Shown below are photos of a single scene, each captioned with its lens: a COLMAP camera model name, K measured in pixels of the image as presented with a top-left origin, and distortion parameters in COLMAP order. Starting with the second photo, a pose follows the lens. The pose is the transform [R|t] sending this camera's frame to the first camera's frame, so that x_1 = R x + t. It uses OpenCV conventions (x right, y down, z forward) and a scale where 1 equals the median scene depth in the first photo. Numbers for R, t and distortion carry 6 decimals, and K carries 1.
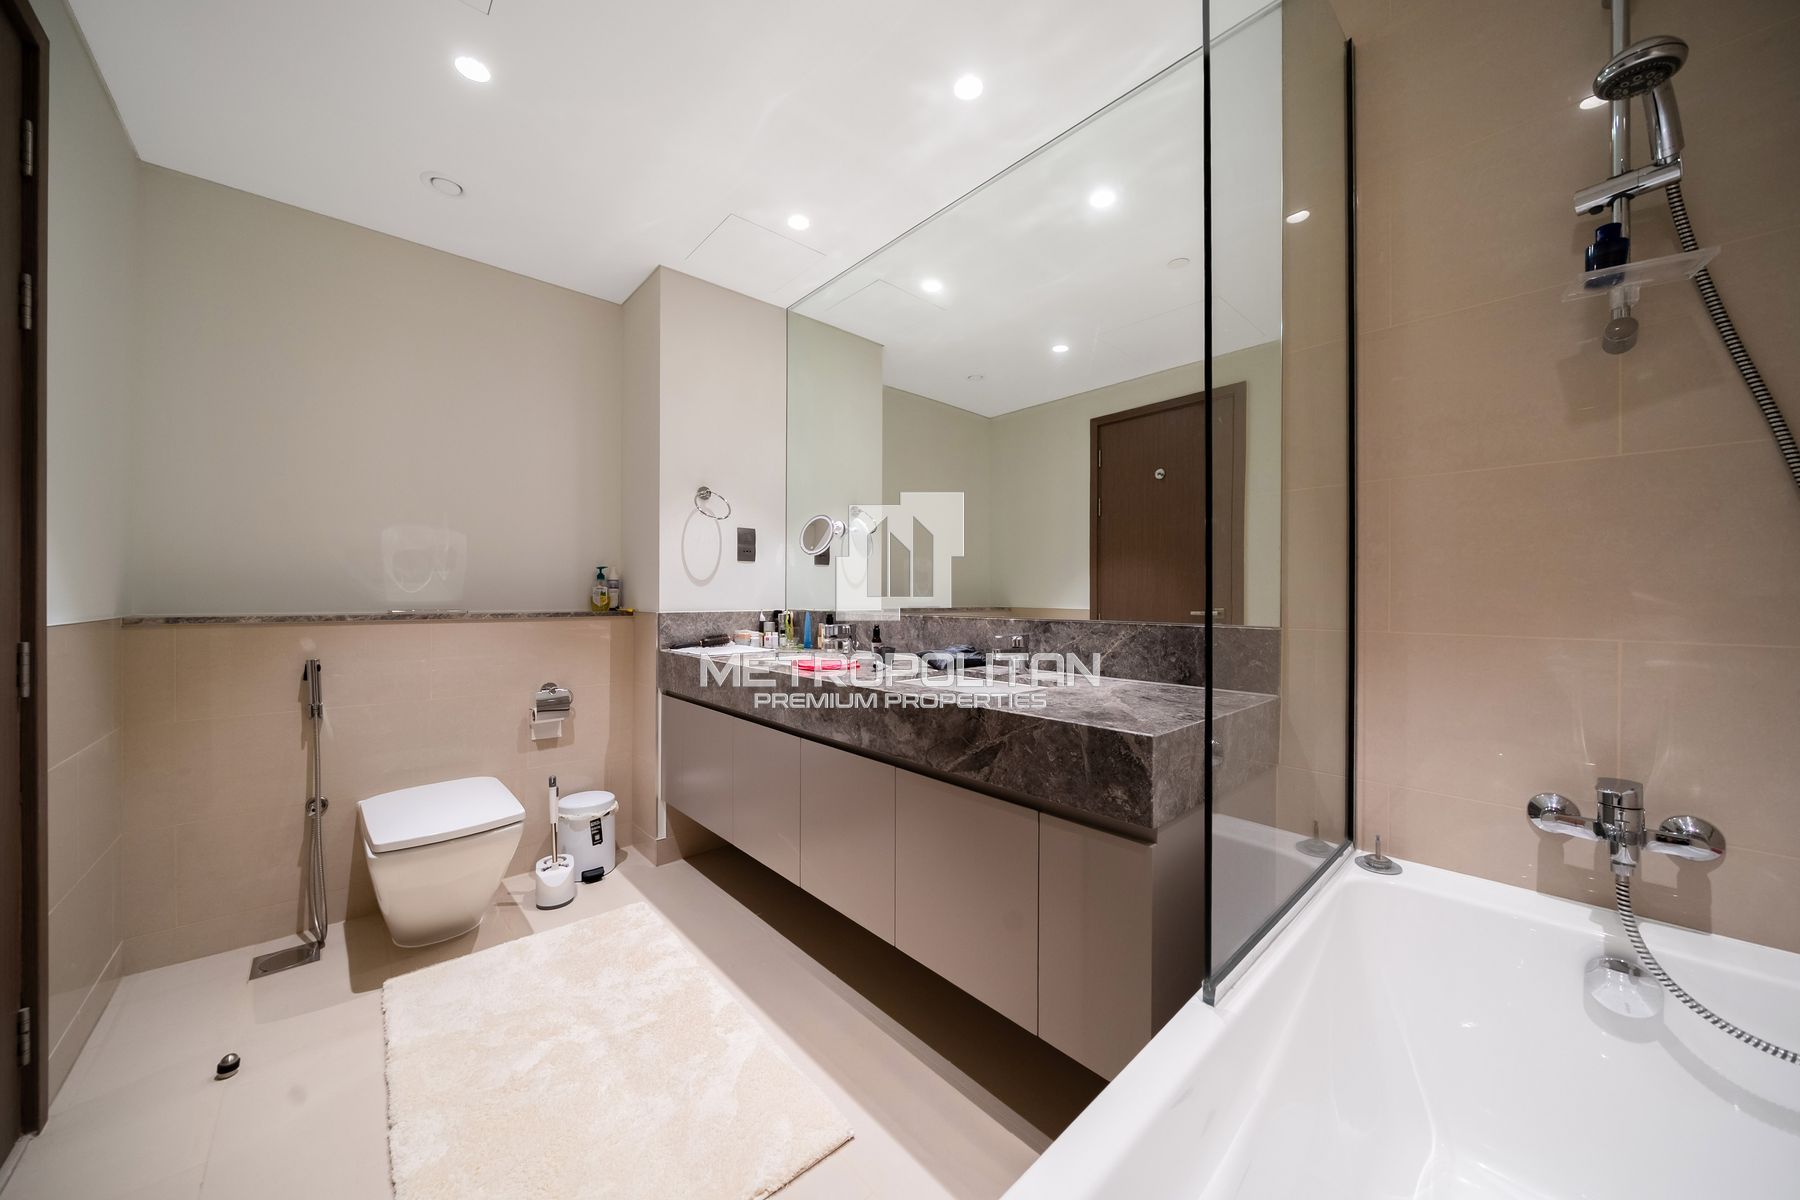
lens RADIAL K [[616.1, 0, 900.0], [0, 616.1, 600.0], [0, 0, 1]] dist [-0.001969, -0.000087]
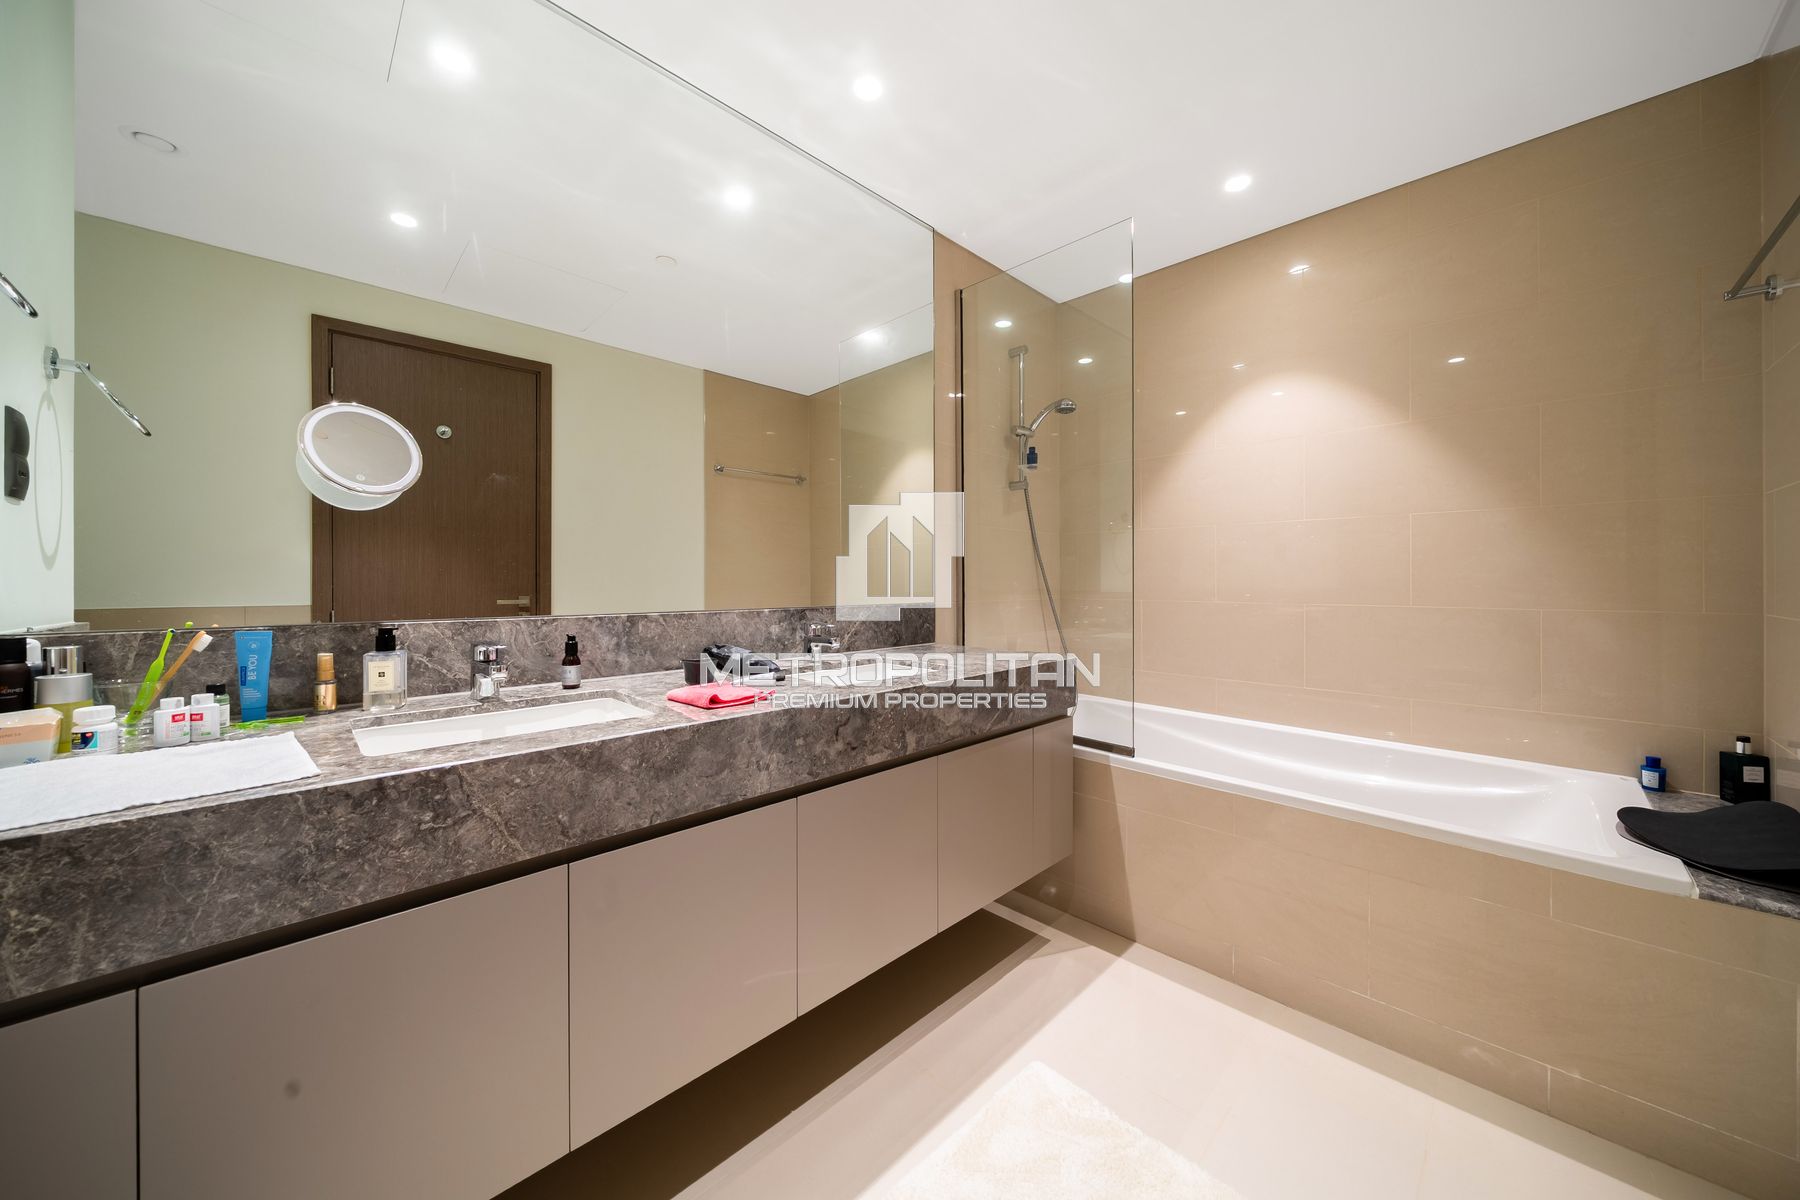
lens RADIAL K [[621.6, 0, 902.7], [0, 621.6, 587.3], [0, 0, 1]] dist [-0.003391, -0.000108]
pose [[-0.041152, -0.010632, 0.999096, -0.816112], [0.009478, 0.999894, 0.011031, -0.012024], [-0.999108, 0.009923, -0.041047, 0.881176]]
